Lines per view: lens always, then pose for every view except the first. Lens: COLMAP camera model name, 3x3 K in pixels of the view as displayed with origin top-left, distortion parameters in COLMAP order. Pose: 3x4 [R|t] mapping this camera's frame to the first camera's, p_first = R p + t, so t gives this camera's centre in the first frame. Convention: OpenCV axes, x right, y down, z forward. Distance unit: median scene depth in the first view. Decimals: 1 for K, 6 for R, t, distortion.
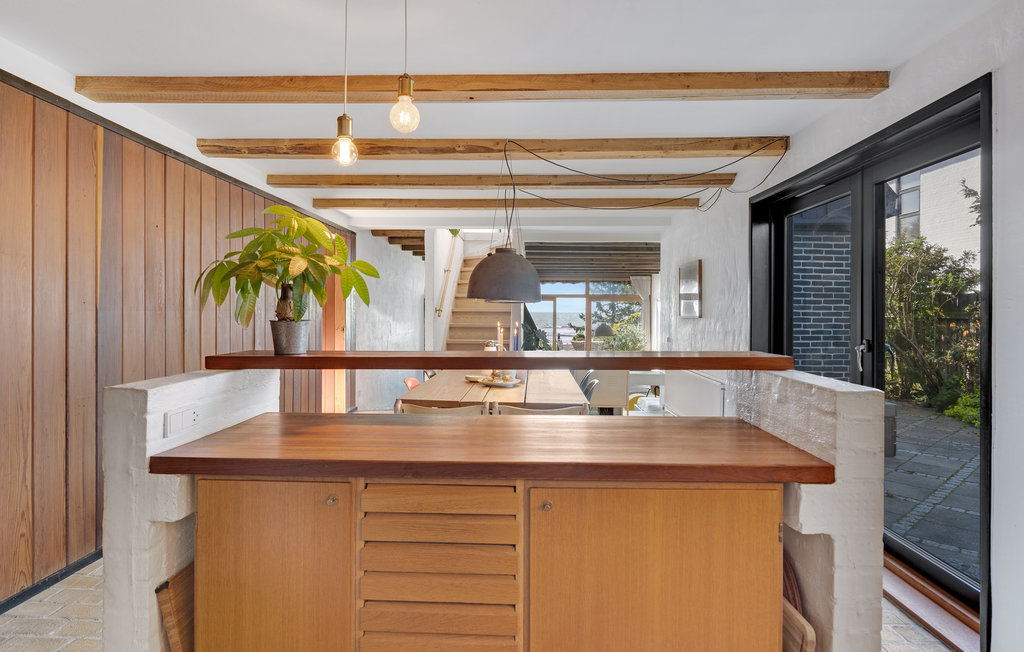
lens RADIAL K [[565.8, 0, 514.0], [0, 565.8, 316.3], [0, 0, 1]] dist [0.014212, 0.000302]
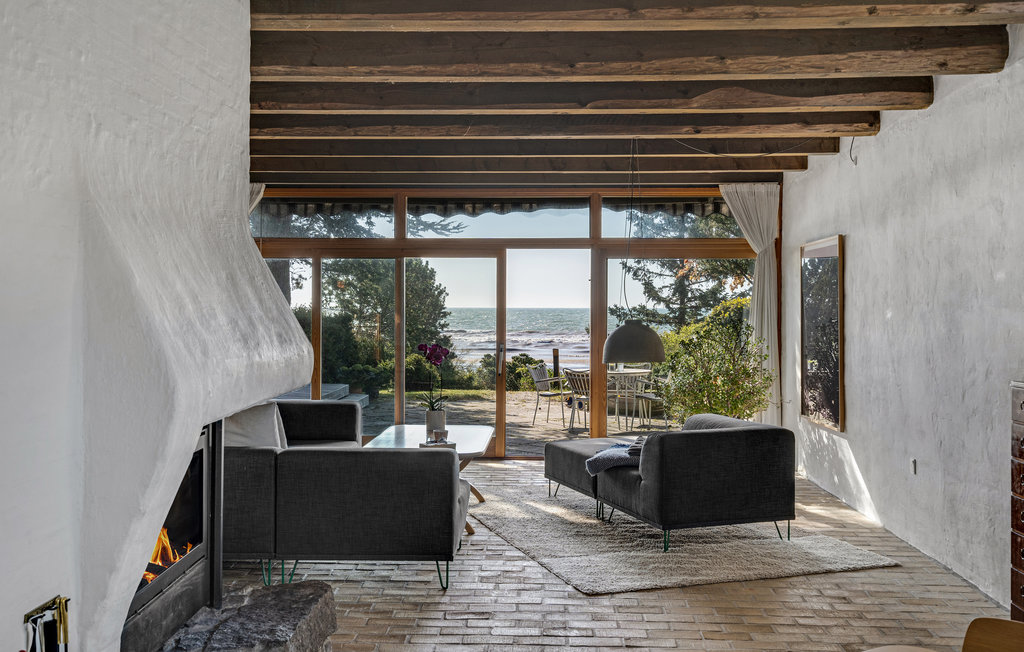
lens RADIAL K [[1040.1, 0, 508.2], [0, 1040.1, 323.2], [0, 0, 1]] dist [-0.007819, 0.000000]
pose [[0.999985, -0.004294, 0.003513, 0.074254], [0.004269, 0.999966, 0.007067, 0.008296], [-0.003544, -0.007052, 0.999969, 0.369371]]
